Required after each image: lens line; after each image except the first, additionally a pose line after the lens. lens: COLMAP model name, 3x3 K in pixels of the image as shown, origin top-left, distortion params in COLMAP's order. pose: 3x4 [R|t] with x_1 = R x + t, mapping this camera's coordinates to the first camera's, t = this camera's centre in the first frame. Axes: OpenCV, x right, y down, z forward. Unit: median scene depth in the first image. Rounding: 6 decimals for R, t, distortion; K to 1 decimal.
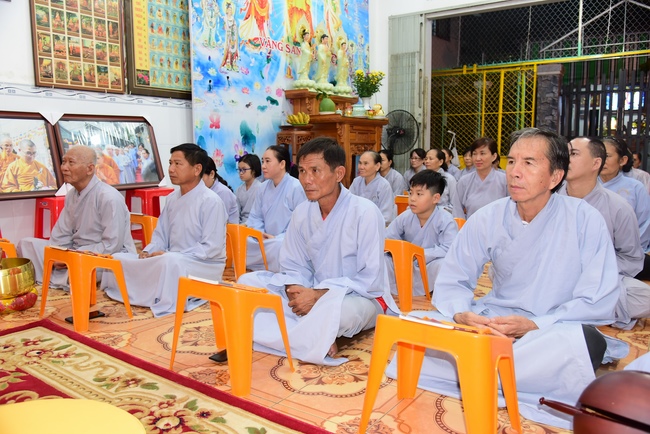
lens RADIAL K [[522.1, 0, 326.6], [0, 522.1, 219.6], [0, 0, 1]] dist [-0.058761, 0.031168]
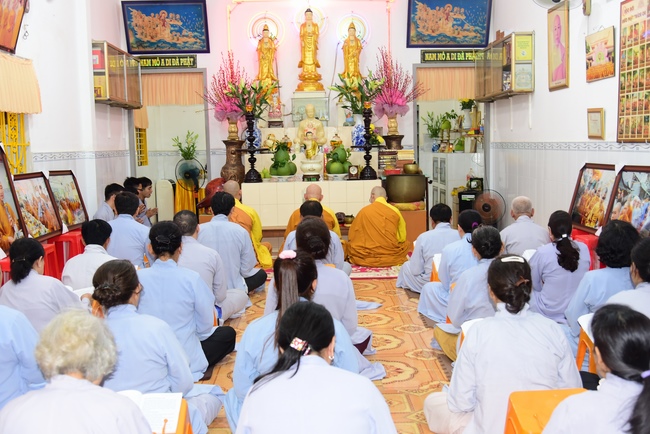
lens RADIAL K [[735.4, 0, 325.3], [0, 735.4, 217.0], [0, 0, 1]] dist [-0.033592, 0.000000]
pose [[-0.811584, 0.079226, -0.578839, 0.701531], [-0.051814, 0.977098, 0.206384, -0.295208], [0.581934, 0.197490, -0.788892, 1.435853]]
